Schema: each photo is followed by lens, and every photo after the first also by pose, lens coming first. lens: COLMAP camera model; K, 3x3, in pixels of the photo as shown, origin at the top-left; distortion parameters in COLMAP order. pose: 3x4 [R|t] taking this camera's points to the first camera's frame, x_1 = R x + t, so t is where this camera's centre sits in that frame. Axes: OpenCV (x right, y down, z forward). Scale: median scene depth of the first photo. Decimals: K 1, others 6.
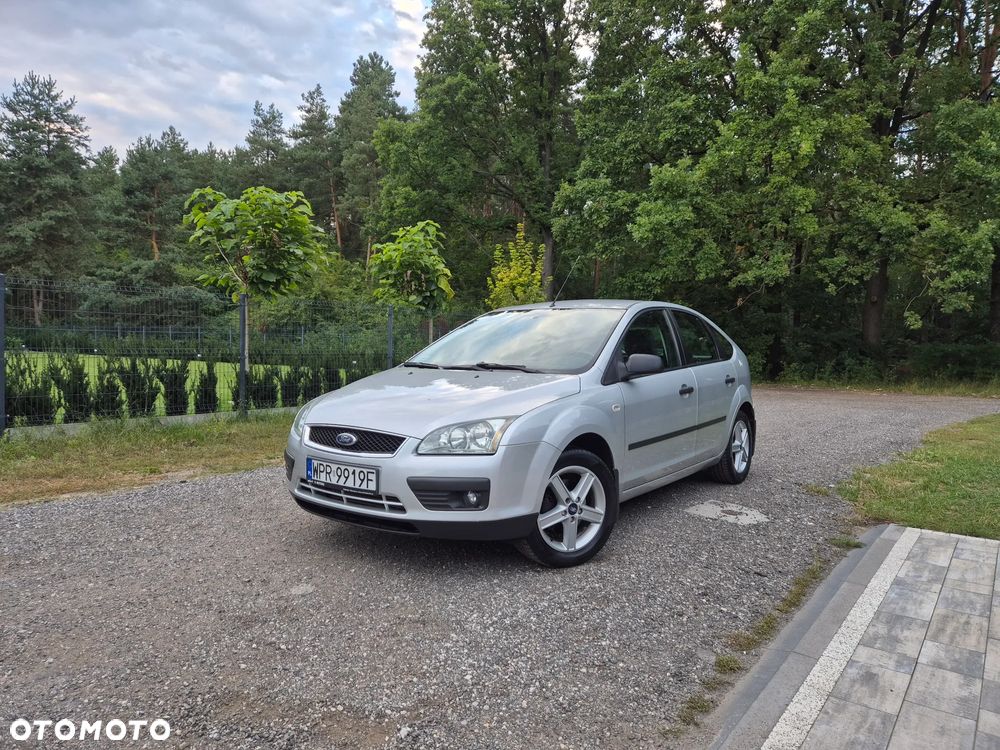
lens RADIAL K [[666.4, 0, 511.8], [0, 666.4, 373.8], [0, 0, 1]] dist [0.073533, -0.056356]
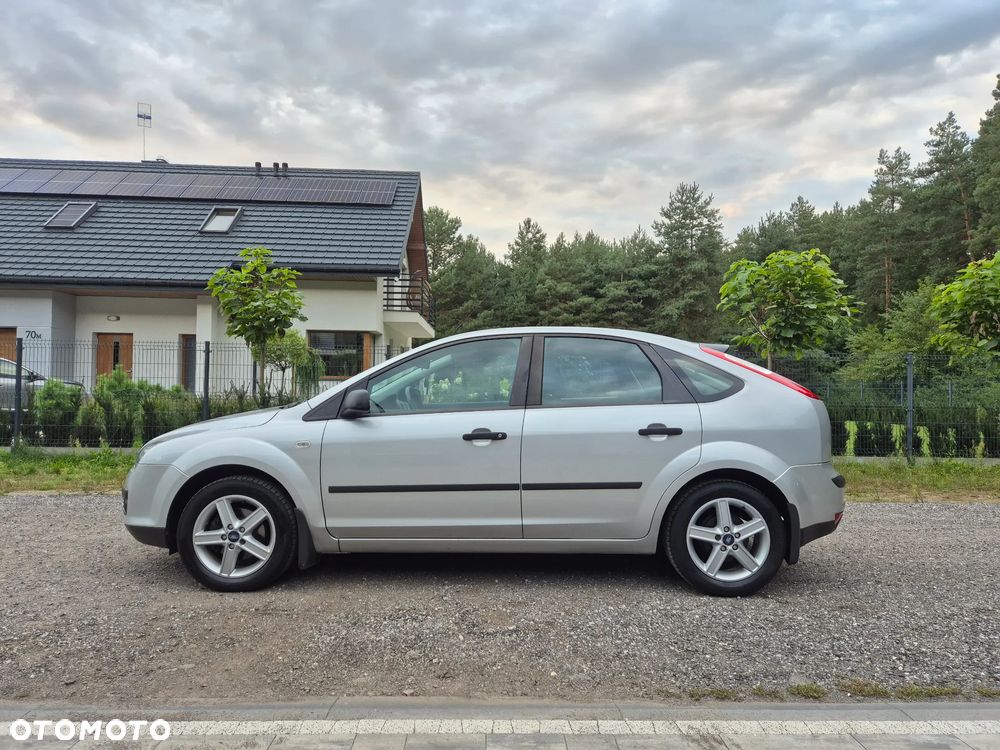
lens RADIAL K [[668.8, 0, 505.4], [0, 668.8, 376.6], [0, 0, 1]] dist [0.078965, -0.068502]
pose [[0.628054, -0.025259, -0.777759, 0.098099], [-0.038333, 0.997255, -0.063342, 0.004666], [0.777225, 0.069596, 0.625362, -0.003243]]
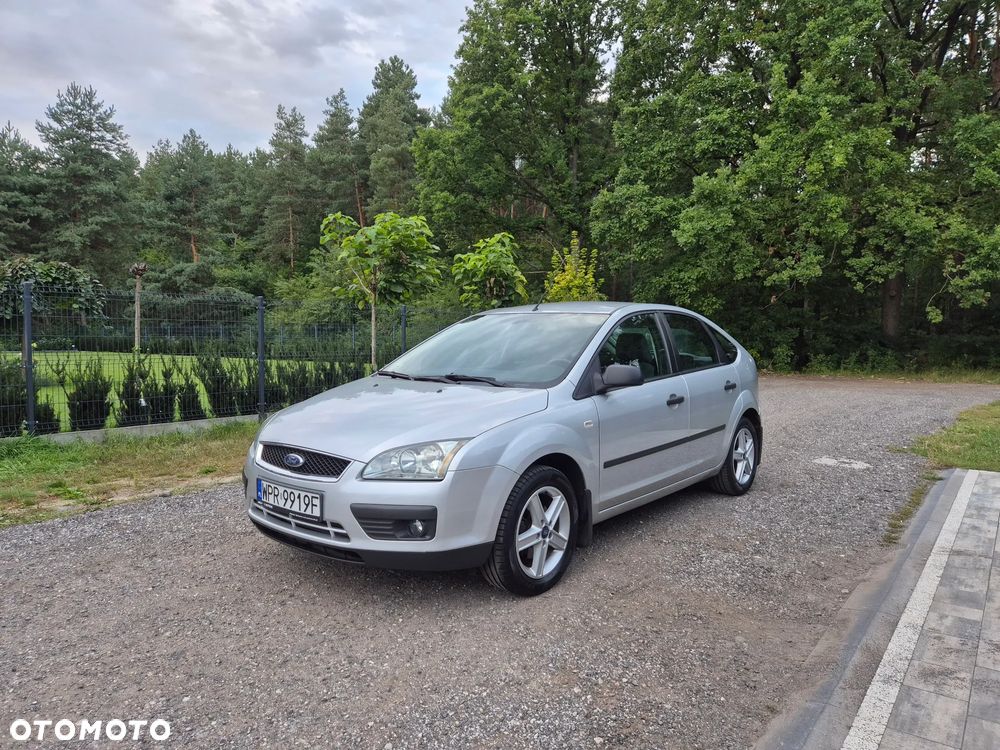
lens RADIAL K [[670.2, 0, 503.9], [0, 670.2, 379.4], [0, 0, 1]] dist [0.071039, -0.059100]
pose [[0.999900, -0.010654, -0.009313, -0.084130], [0.010818, 0.999785, 0.017715, -0.001106], [0.009122, -0.017813, 0.999800, -0.099338]]
